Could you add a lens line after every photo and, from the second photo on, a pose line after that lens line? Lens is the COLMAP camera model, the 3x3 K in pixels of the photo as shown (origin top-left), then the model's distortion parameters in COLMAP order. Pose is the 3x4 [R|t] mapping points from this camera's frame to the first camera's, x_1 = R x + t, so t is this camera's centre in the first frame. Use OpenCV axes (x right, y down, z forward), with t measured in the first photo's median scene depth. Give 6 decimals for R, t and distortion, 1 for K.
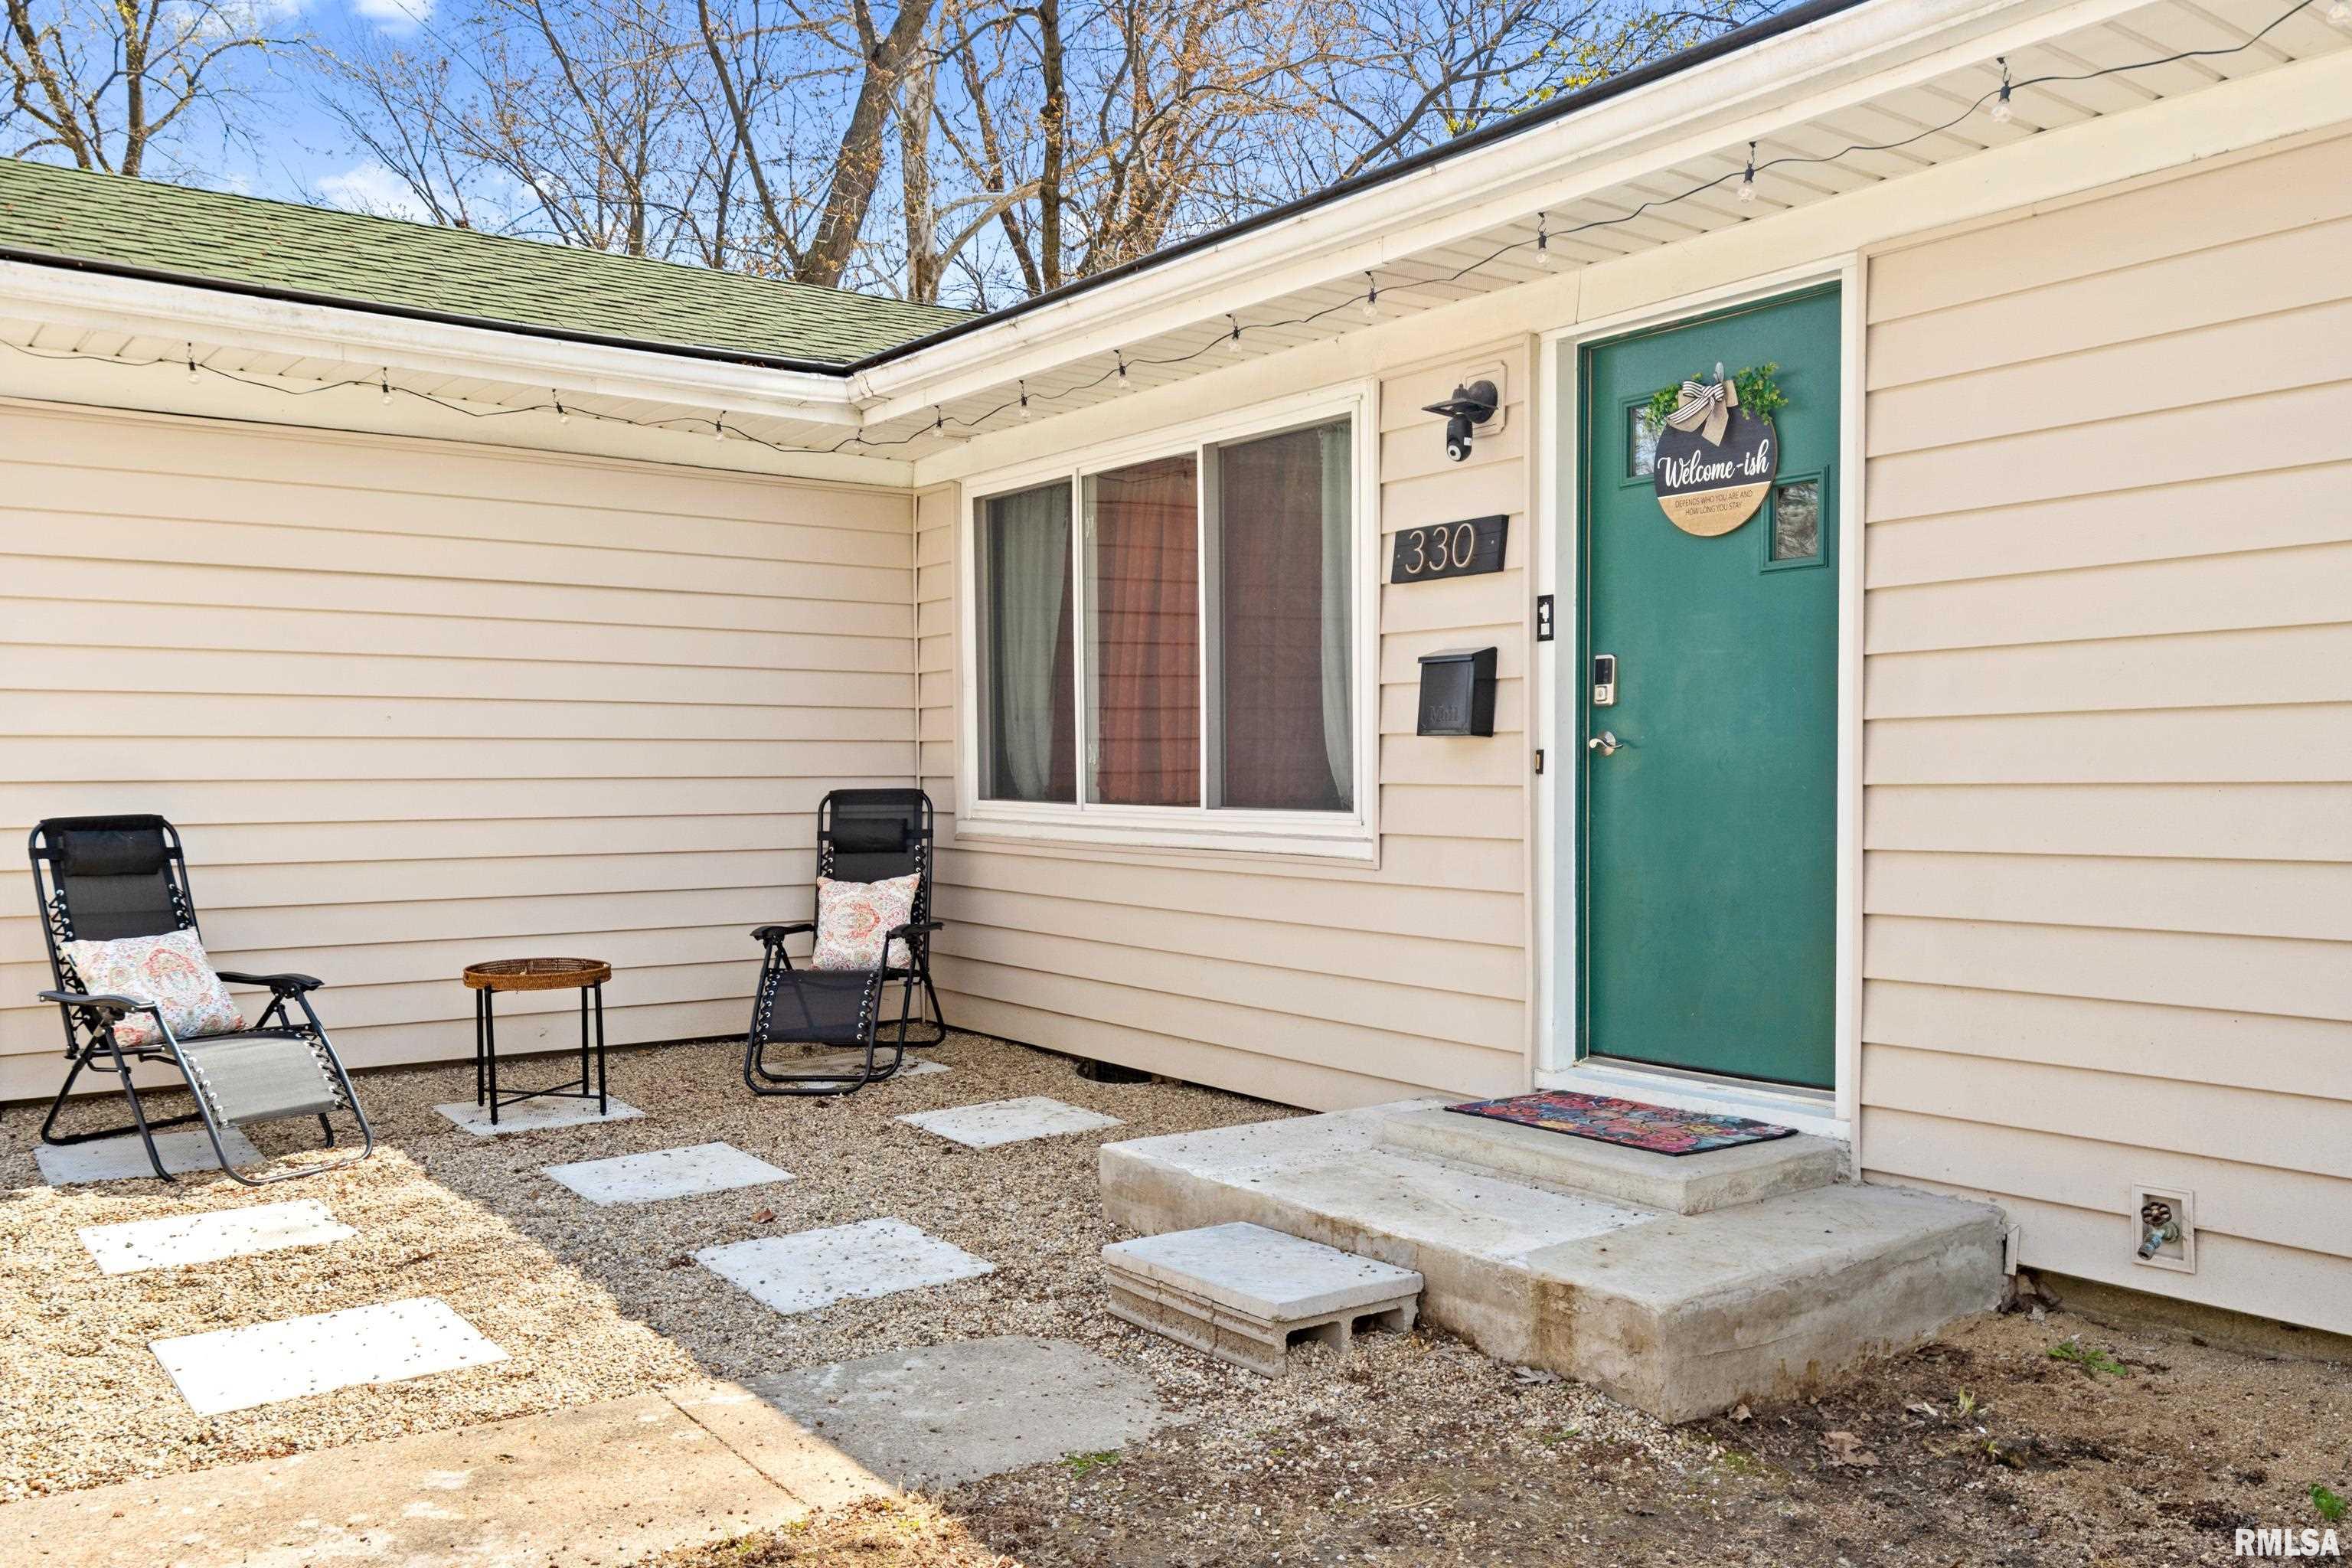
lens RADIAL K [[1848.2, 0, 1247.8], [0, 1848.2, 886.9], [0, 0, 1]] dist [0.010520, 0.002532]
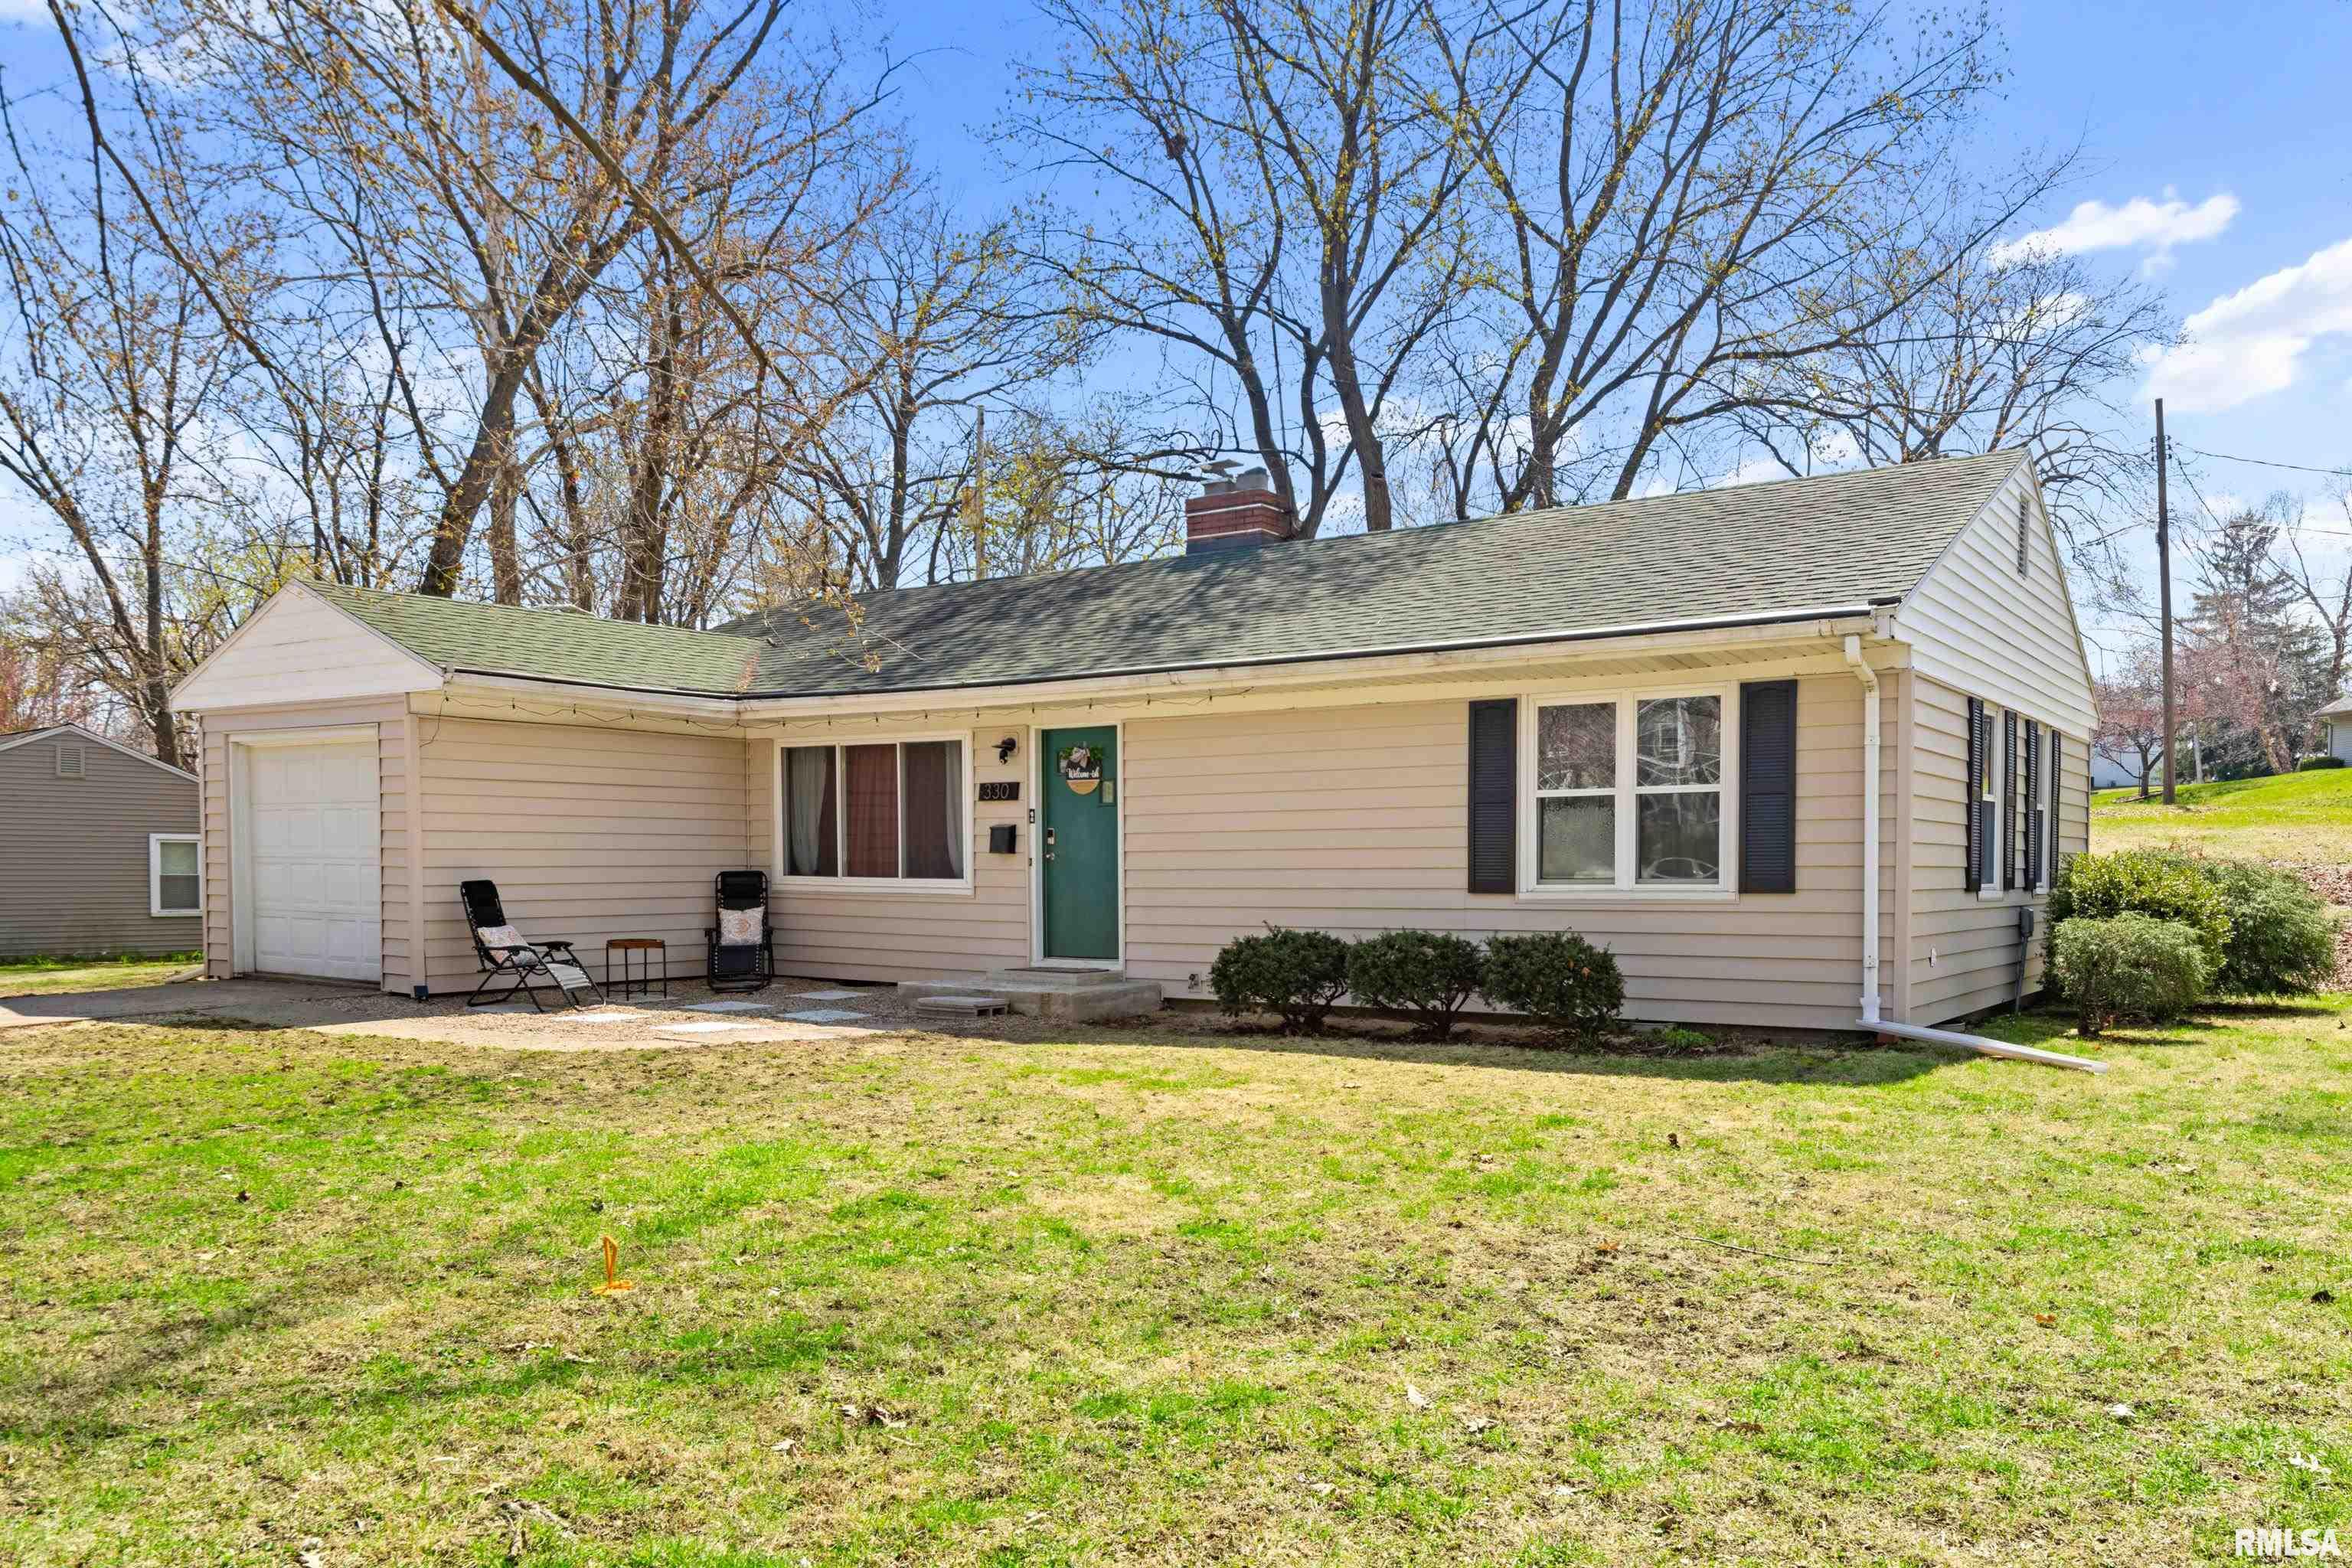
lens RADIAL K [[1704.1, 0, 1186.8], [0, 1704.1, 867.9], [0, 0, 1]] dist [0.002628, -0.000628]
pose [[0.957488, 0.000673, 0.288473, -0.392119], [0.015406, 0.998451, -0.053467, 0.093720], [-0.288062, 0.055639, 0.955994, -1.705789]]
